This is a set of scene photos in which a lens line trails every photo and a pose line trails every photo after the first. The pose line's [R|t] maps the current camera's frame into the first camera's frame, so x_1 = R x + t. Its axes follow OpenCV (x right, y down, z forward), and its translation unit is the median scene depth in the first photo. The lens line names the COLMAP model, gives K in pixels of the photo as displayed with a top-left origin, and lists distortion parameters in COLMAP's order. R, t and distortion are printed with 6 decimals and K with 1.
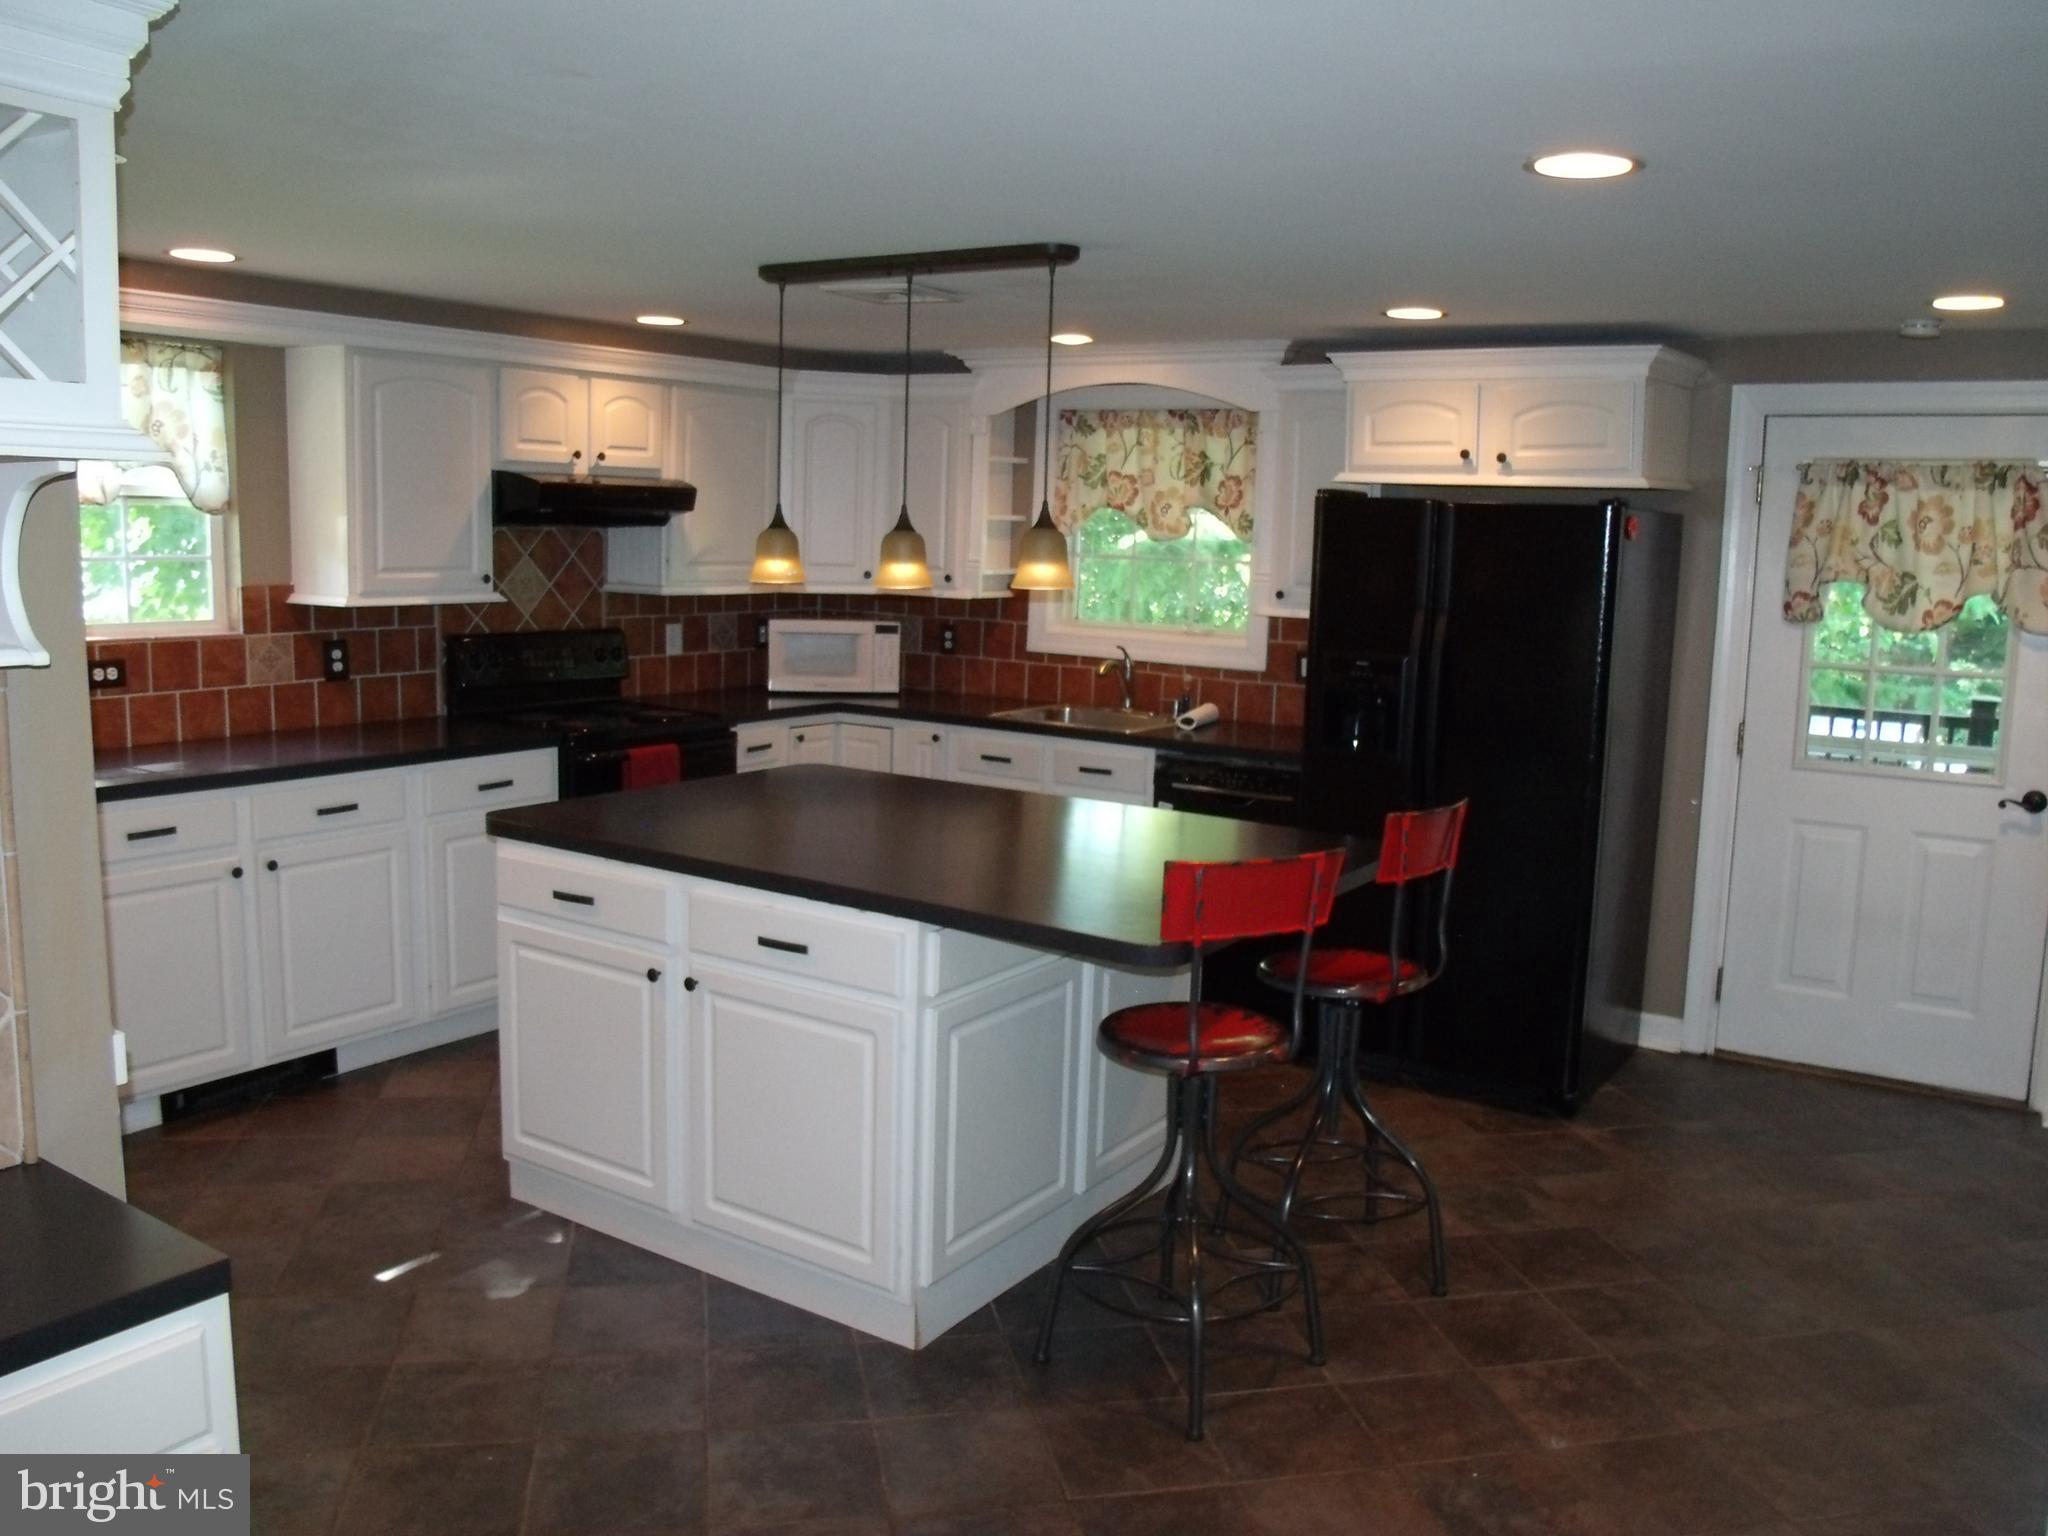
lens RADIAL K [[1653.2, 0, 1024.6], [0, 1653.2, 768.9], [0, 0, 1]] dist [-0.126712, 0.090444]
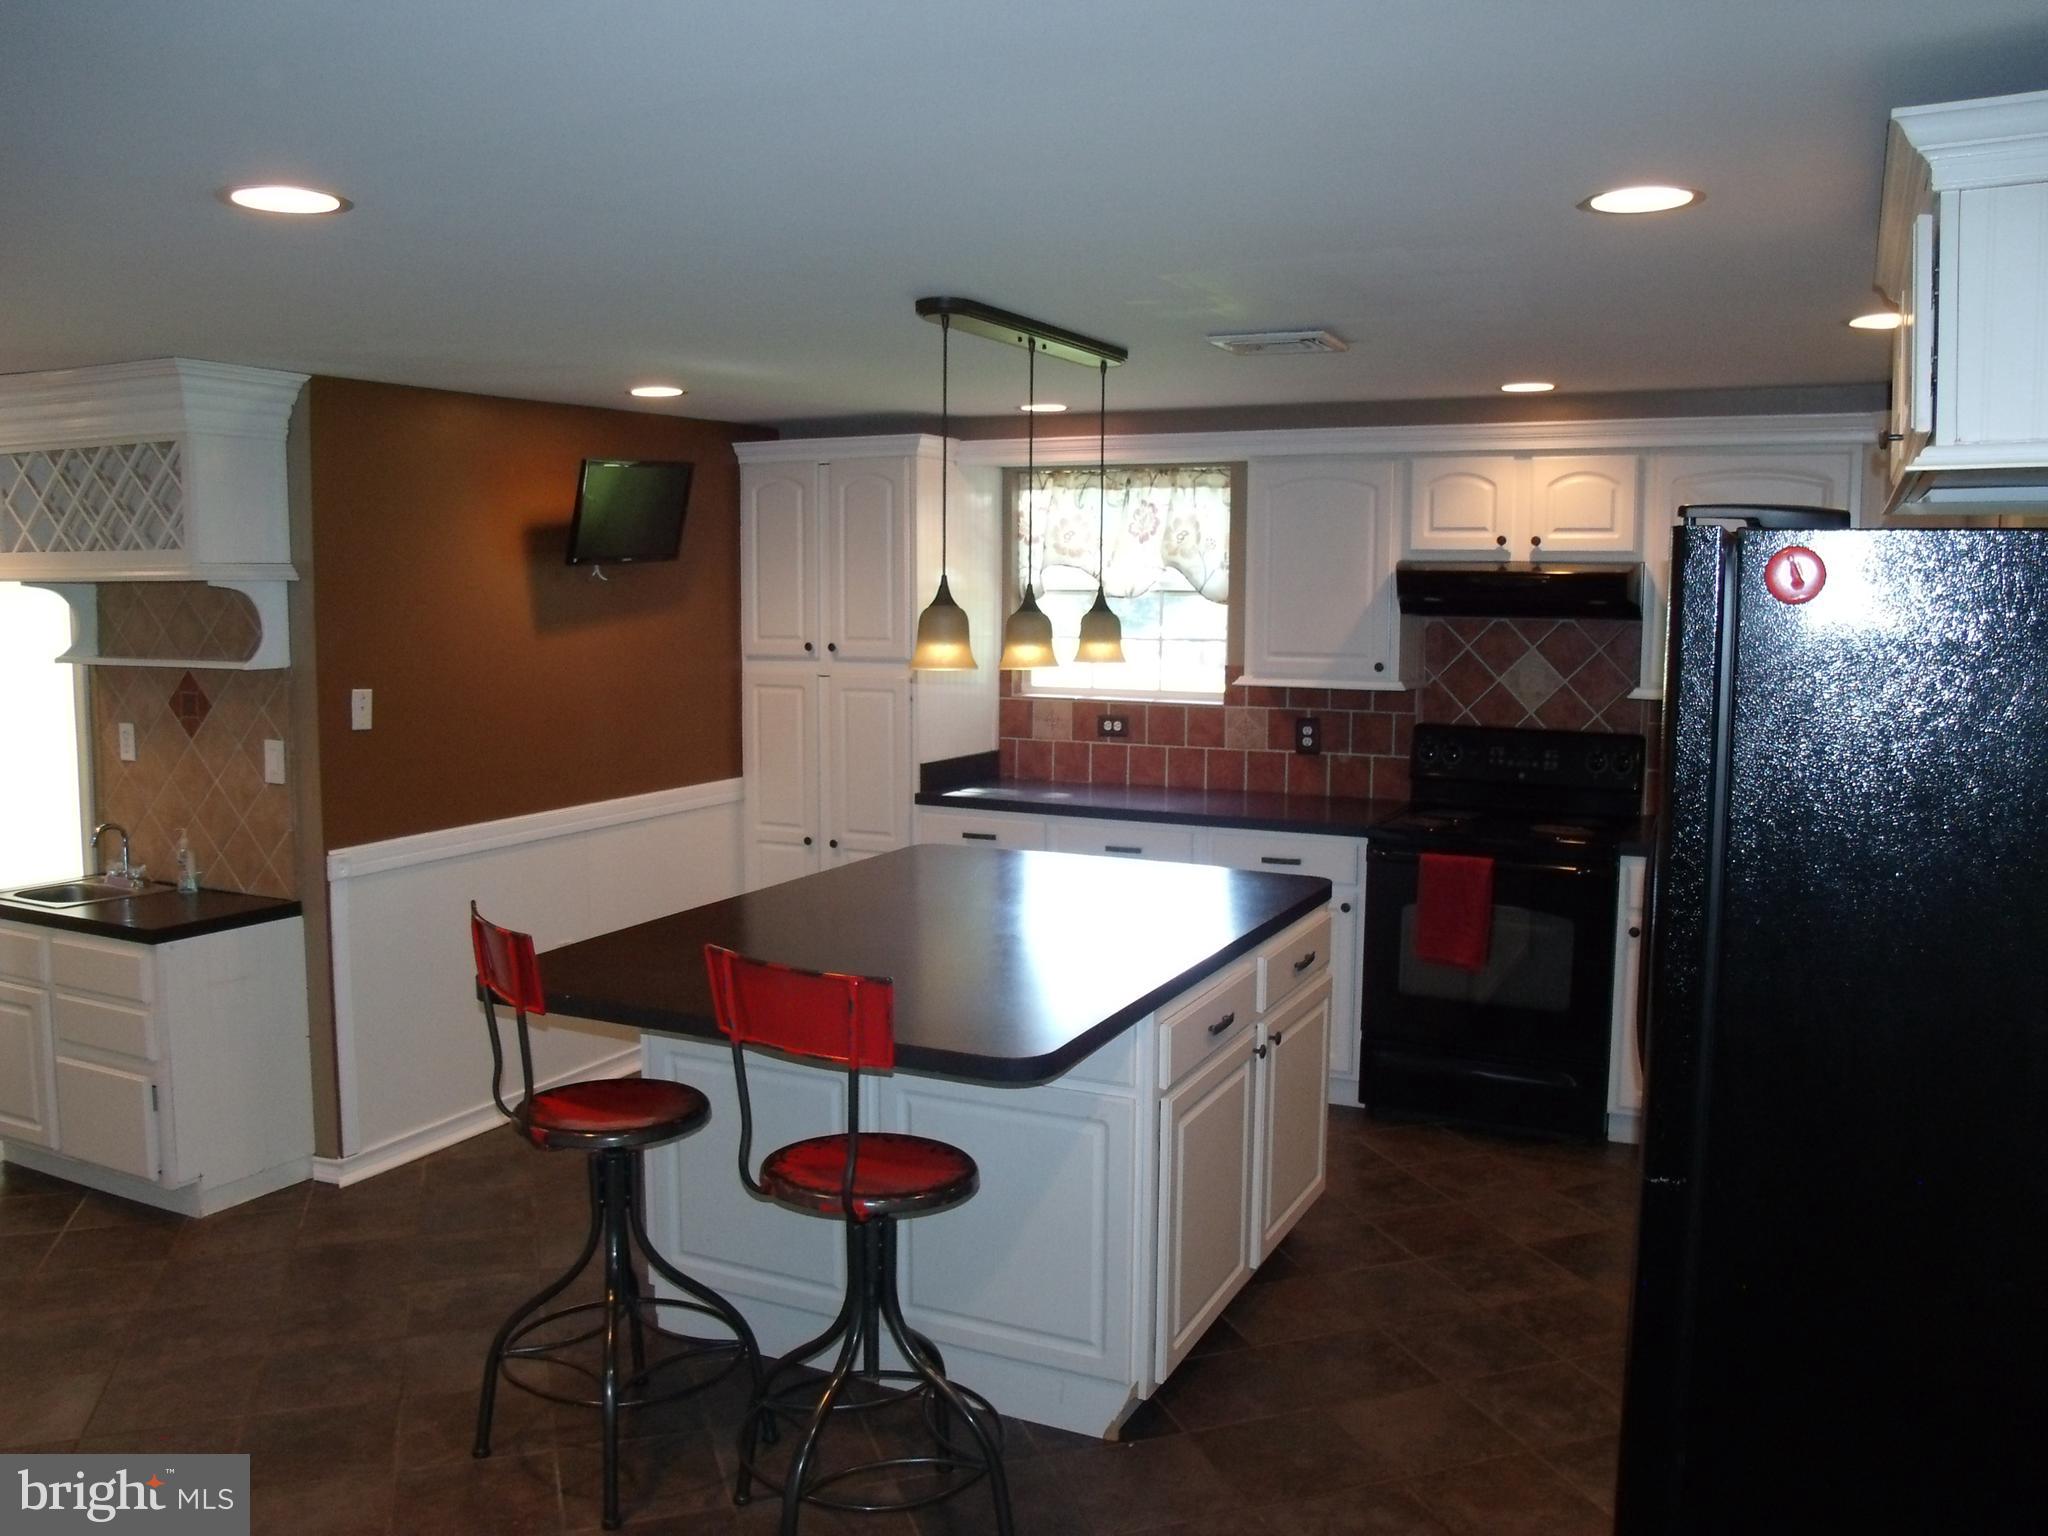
lens RADIAL K [[1653.2, 0, 1036.2], [0, 1653.2, 764.5], [0, 0, 1]] dist [-0.126712, 0.090444]
pose [[0.138030, 0.076072, -0.987502, 0.617798], [-0.149834, 0.987174, 0.055104, -0.076387], [0.979029, 0.140355, 0.147658, 0.608816]]
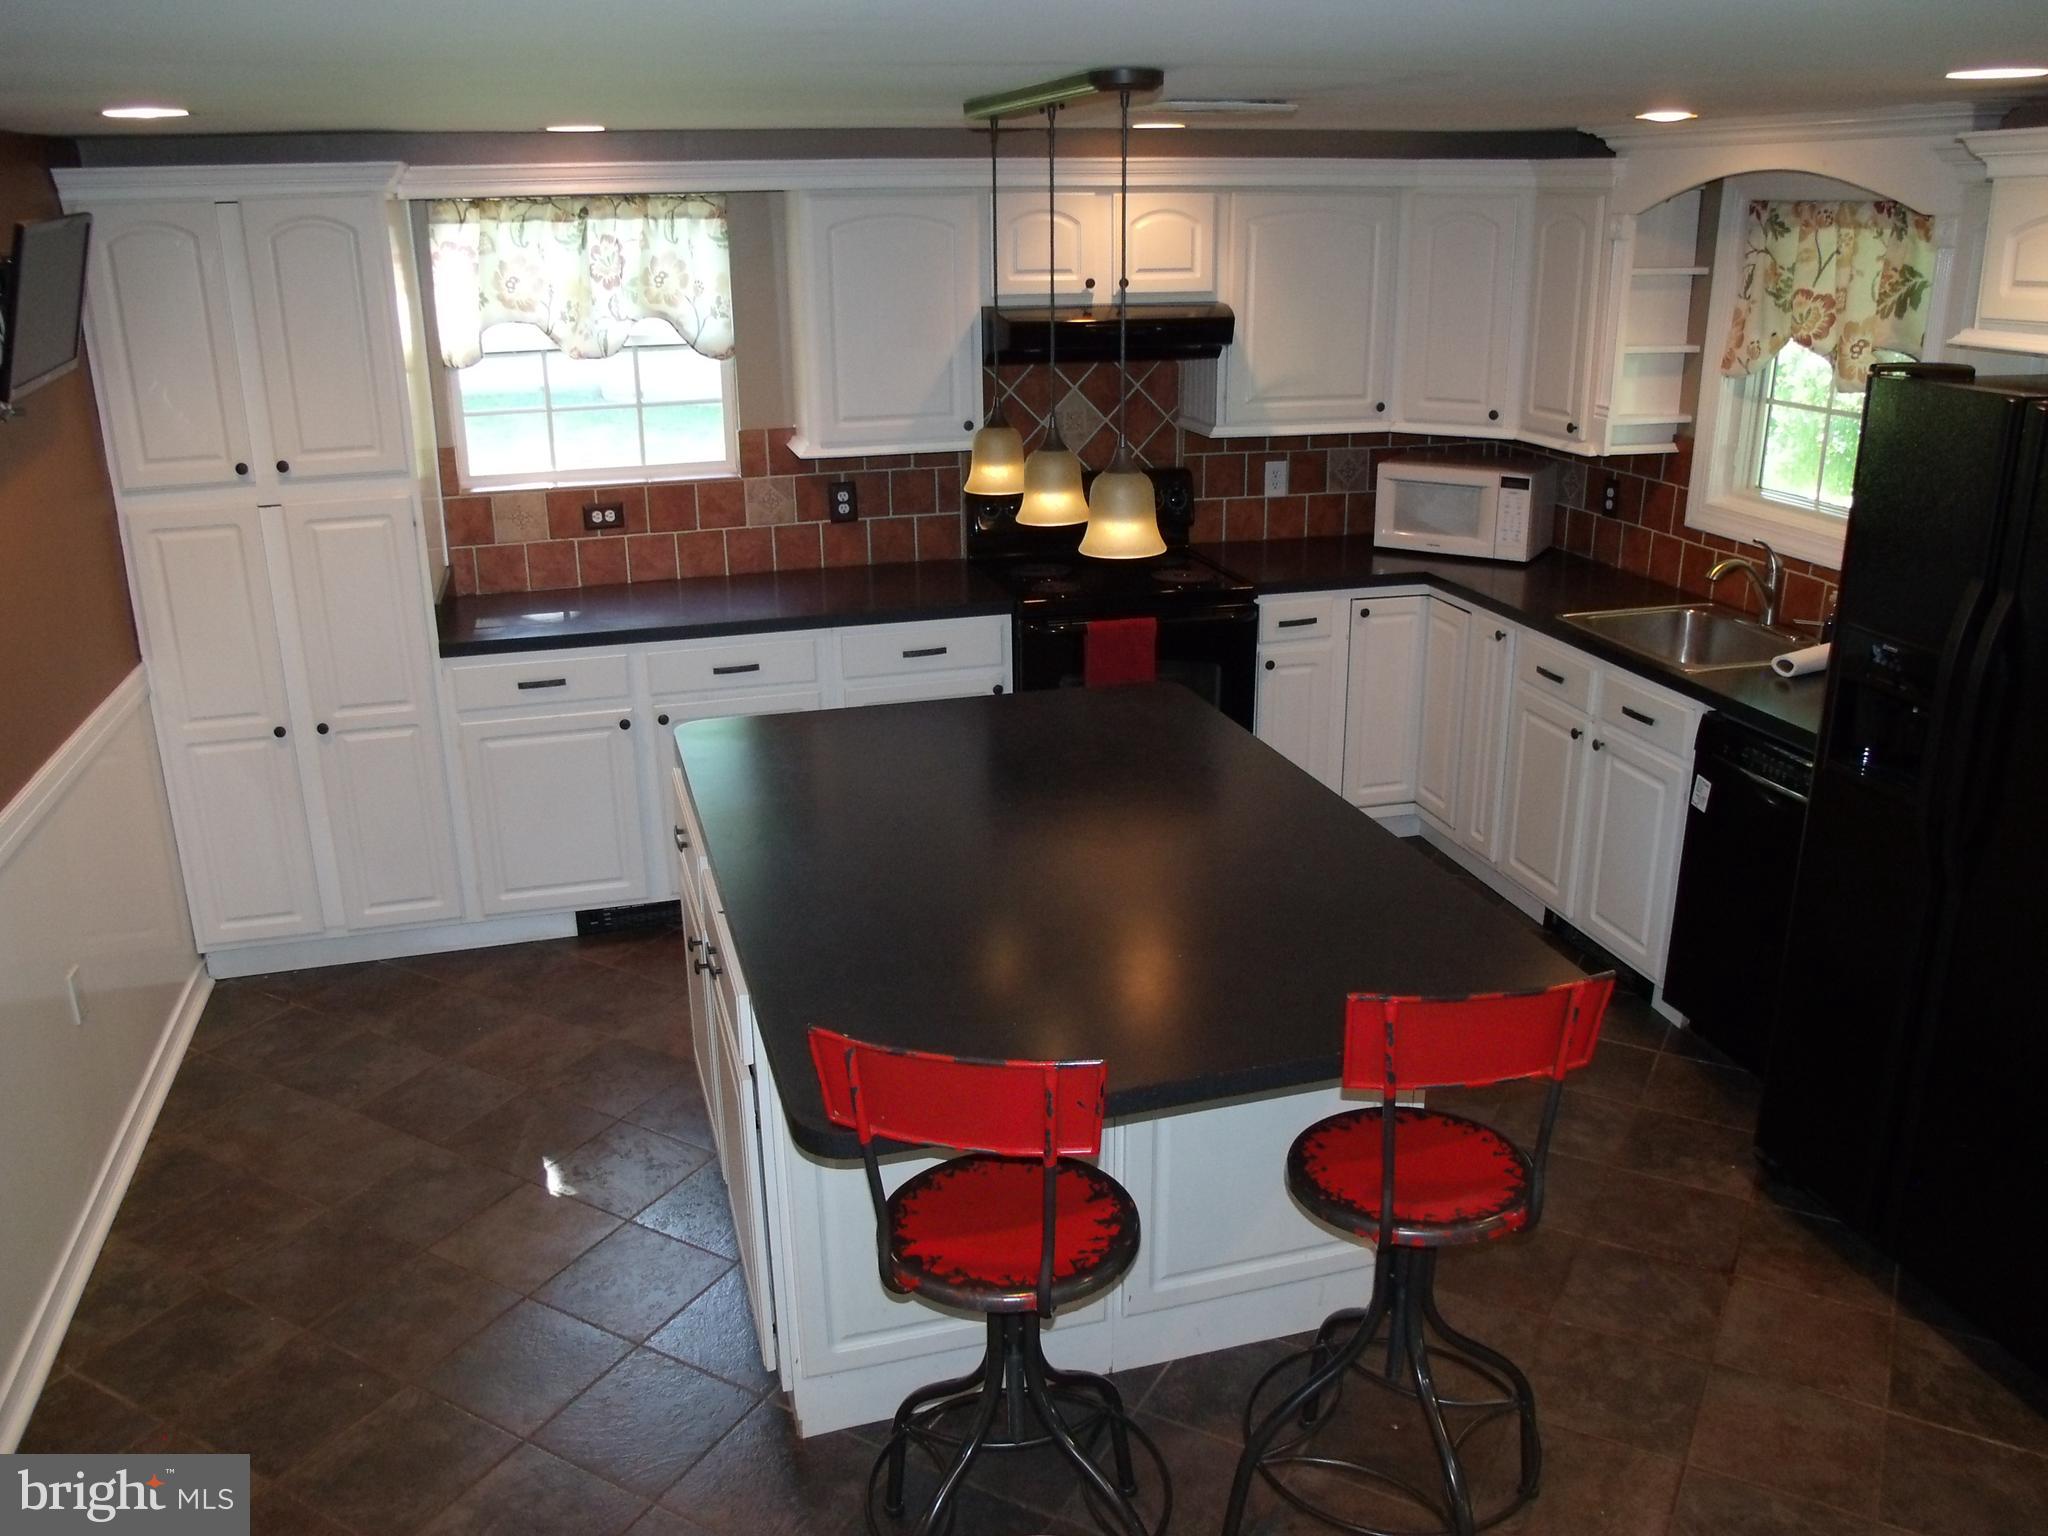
lens RADIAL K [[1653.2, 0, 1028.8], [0, 1653.2, 766.0], [0, 0, 1]] dist [-0.126712, 0.090444]
pose [[0.762826, 0.170934, -0.623601, 0.300544], [-0.063851, 0.979625, 0.190417, -0.100790], [0.643444, -0.105438, 0.758197, 0.267063]]
